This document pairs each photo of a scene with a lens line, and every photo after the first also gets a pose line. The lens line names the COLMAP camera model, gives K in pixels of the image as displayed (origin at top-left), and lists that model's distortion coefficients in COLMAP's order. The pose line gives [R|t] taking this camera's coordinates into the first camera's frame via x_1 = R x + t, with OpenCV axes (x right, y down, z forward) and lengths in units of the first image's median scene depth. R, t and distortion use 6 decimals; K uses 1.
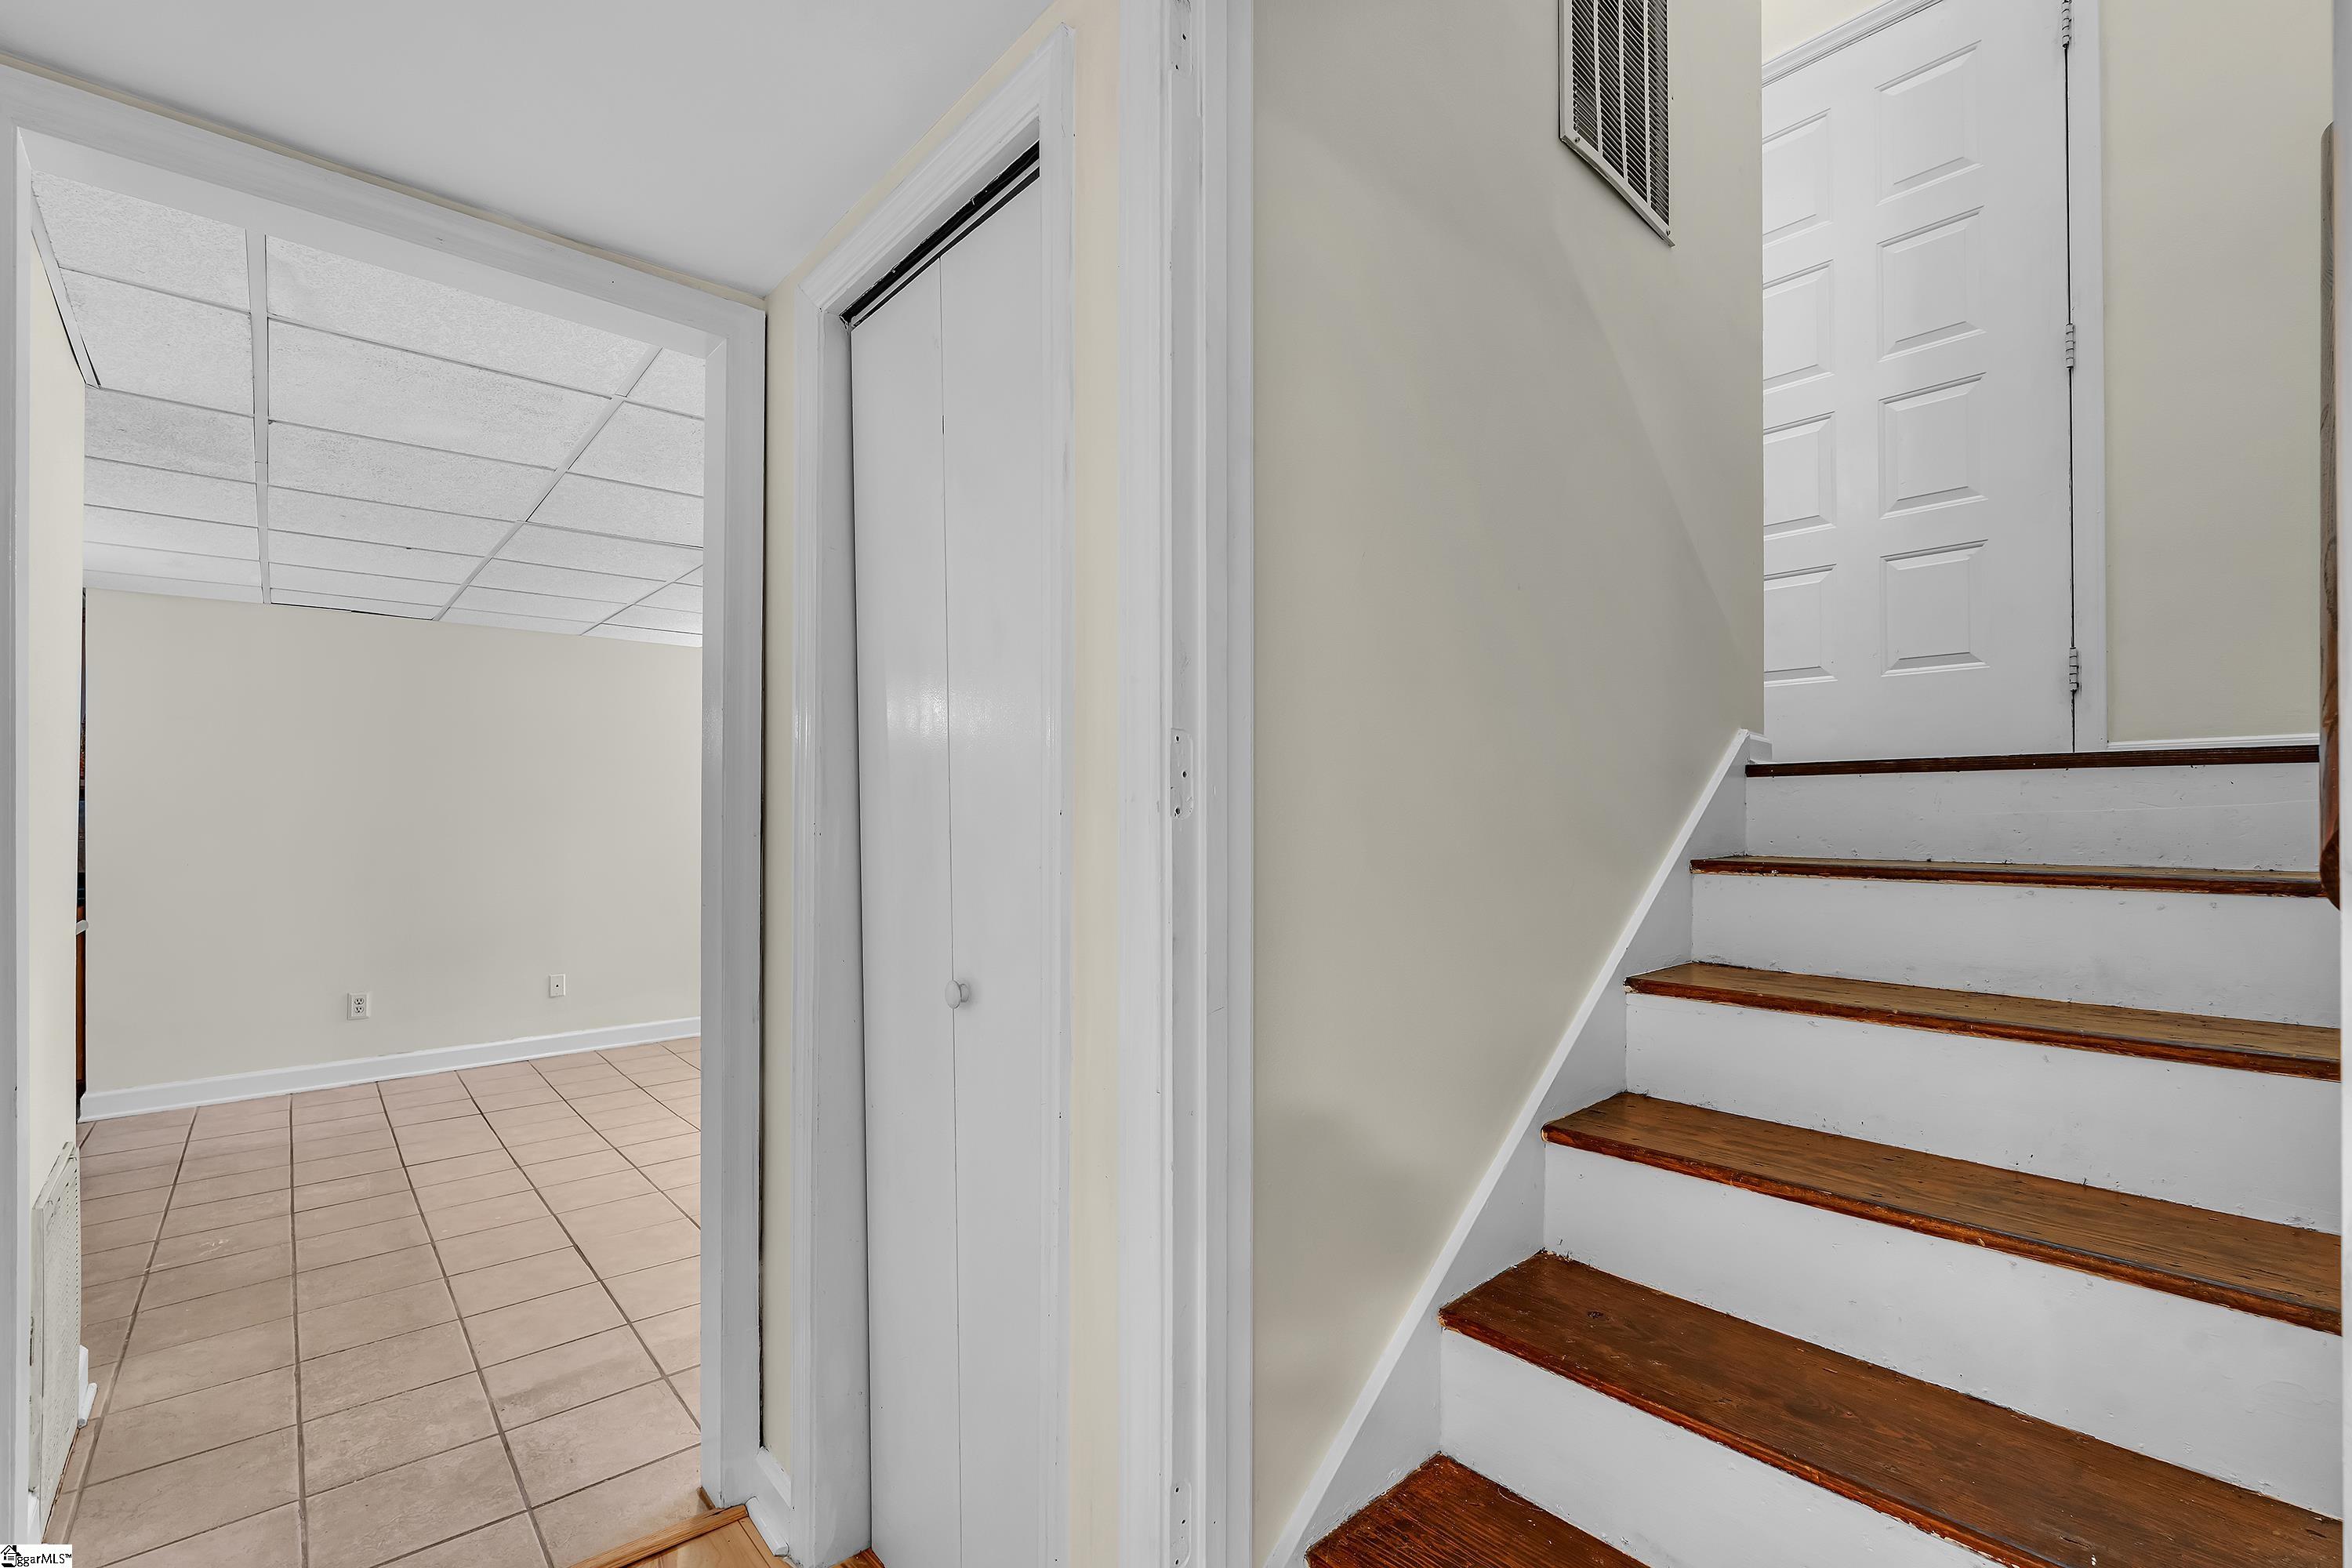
lens RADIAL K [[1043.5, 0, 1177.3], [0, 1043.5, 796.7], [0, 0, 1]] dist [-0.001284, -0.000122]
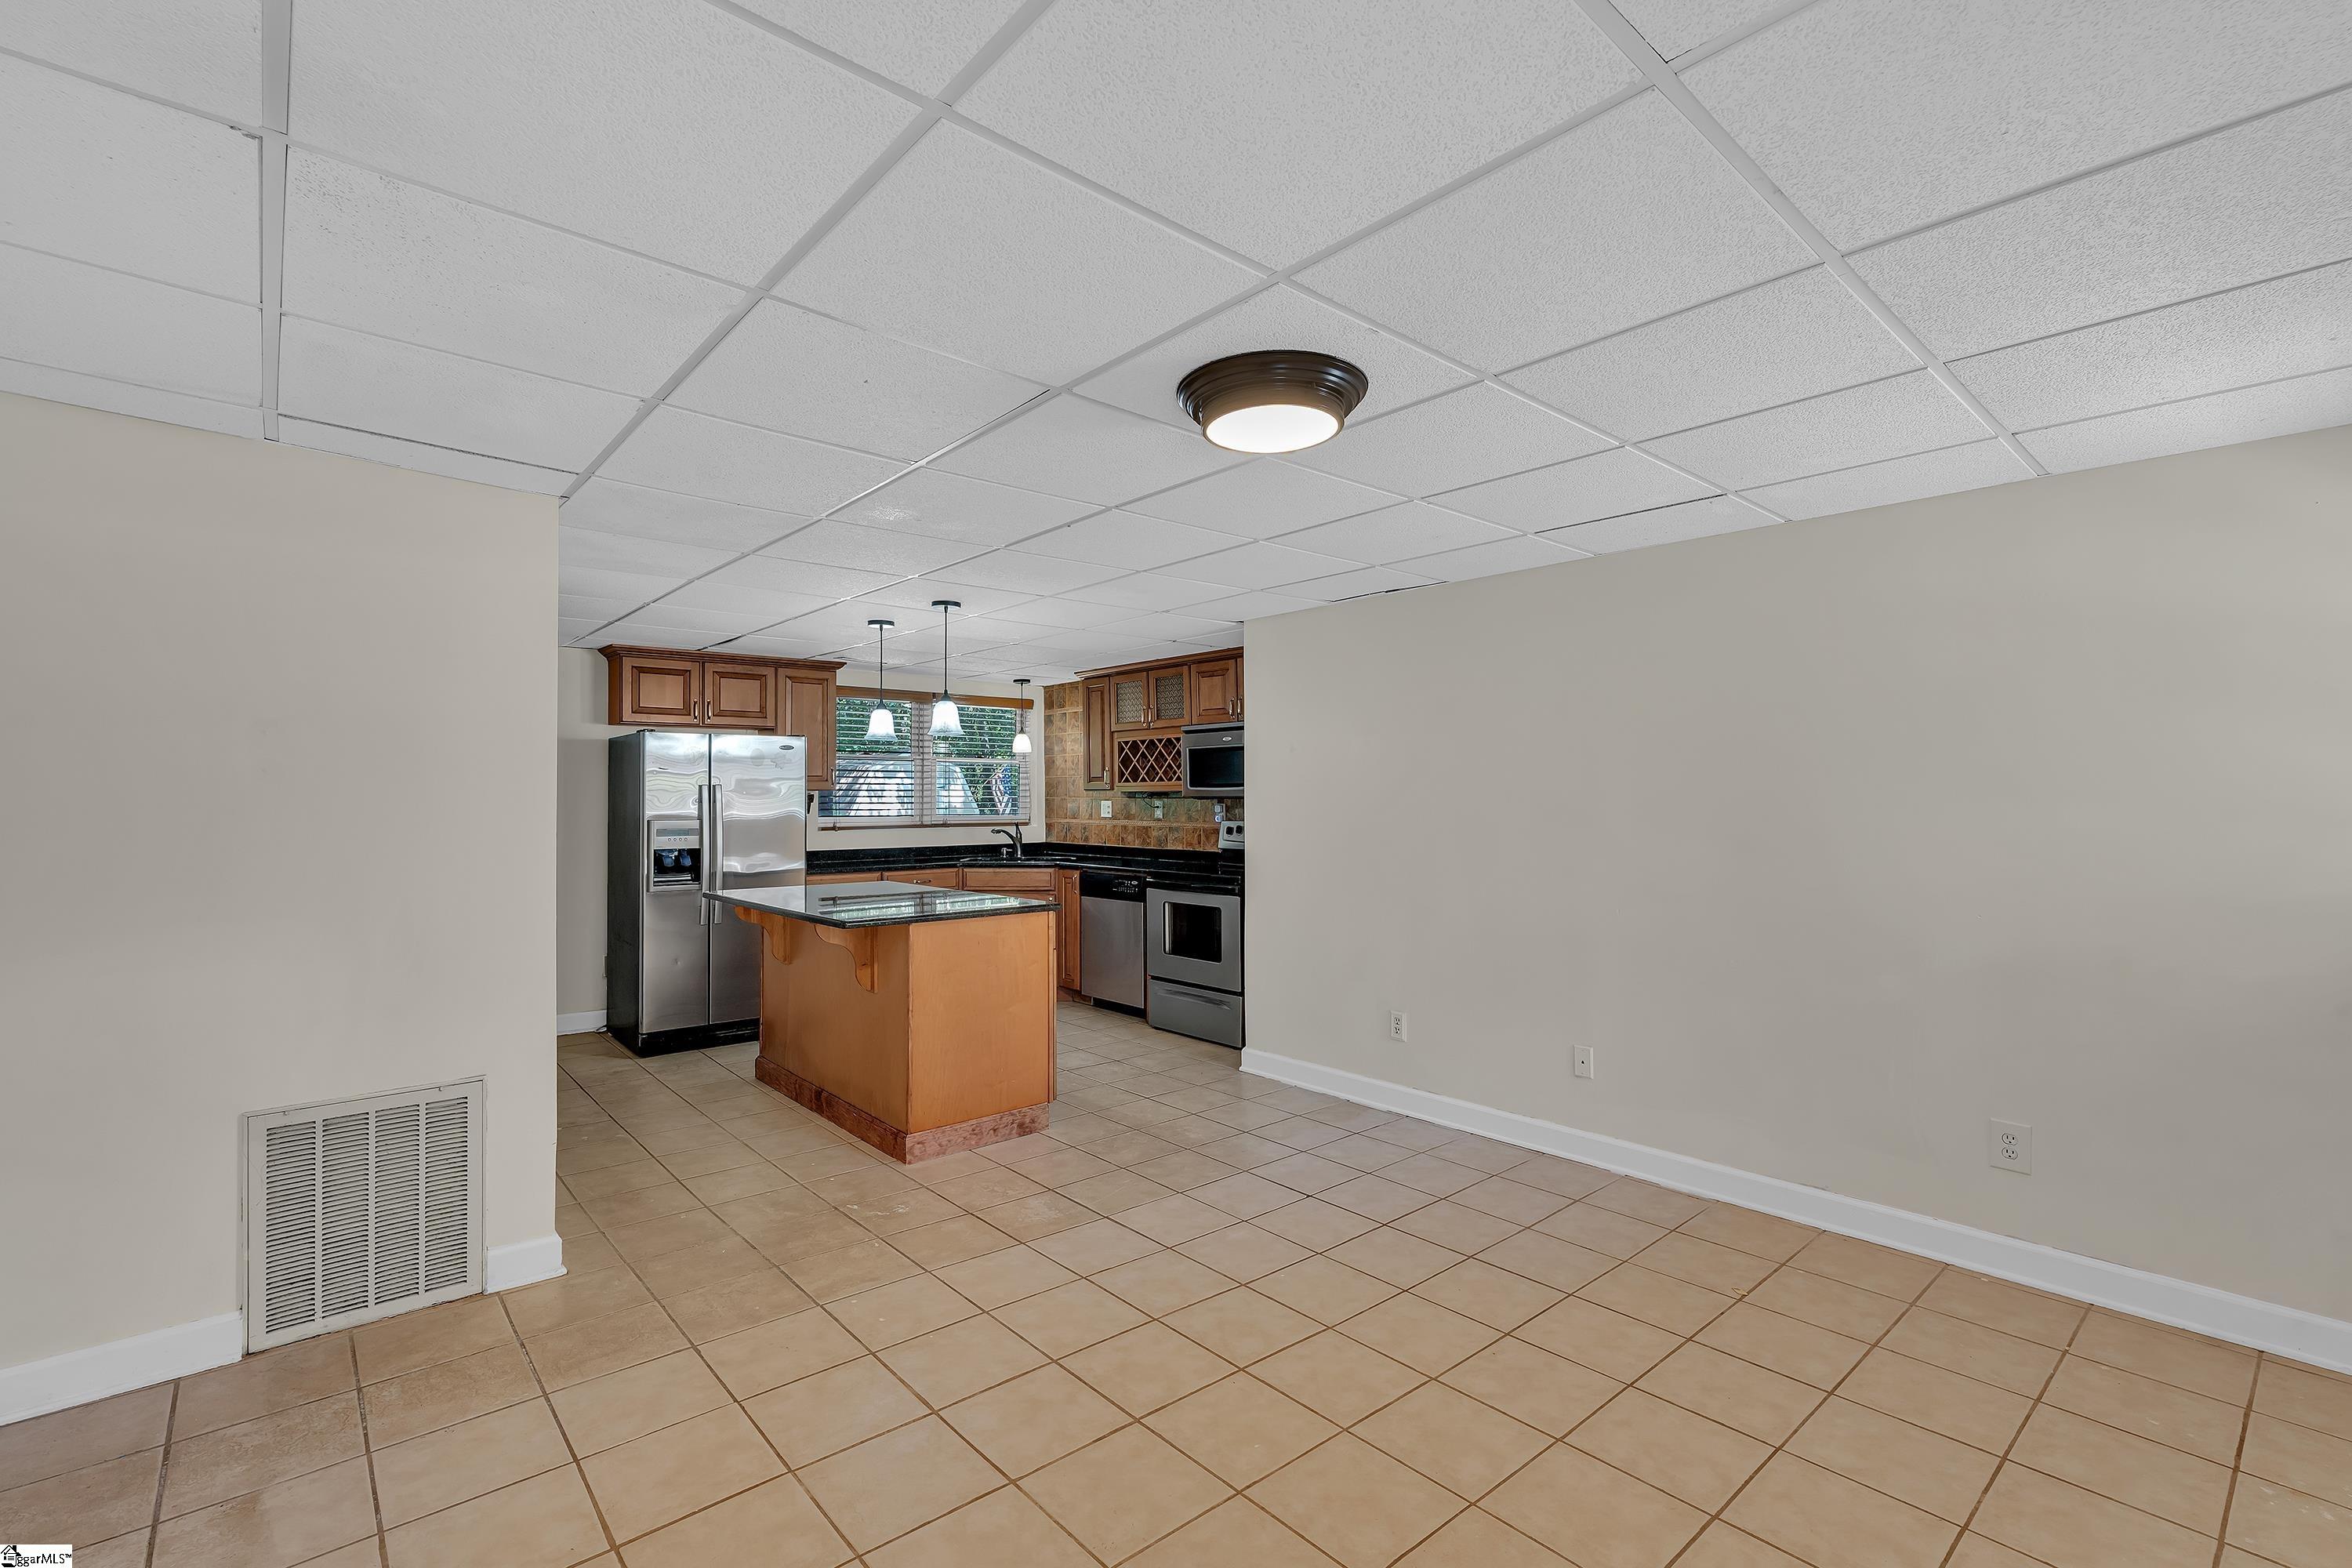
lens RADIAL K [[1043.5, 0, 1176.2], [0, 1043.5, 788.4], [0, 0, 1]] dist [-0.001284, -0.000122]
pose [[-0.000529, -0.004785, -0.999988, 0.127682], [0.014911, 0.999877, -0.004792, -0.000612], [0.999889, -0.014913, -0.000458, 0.983537]]
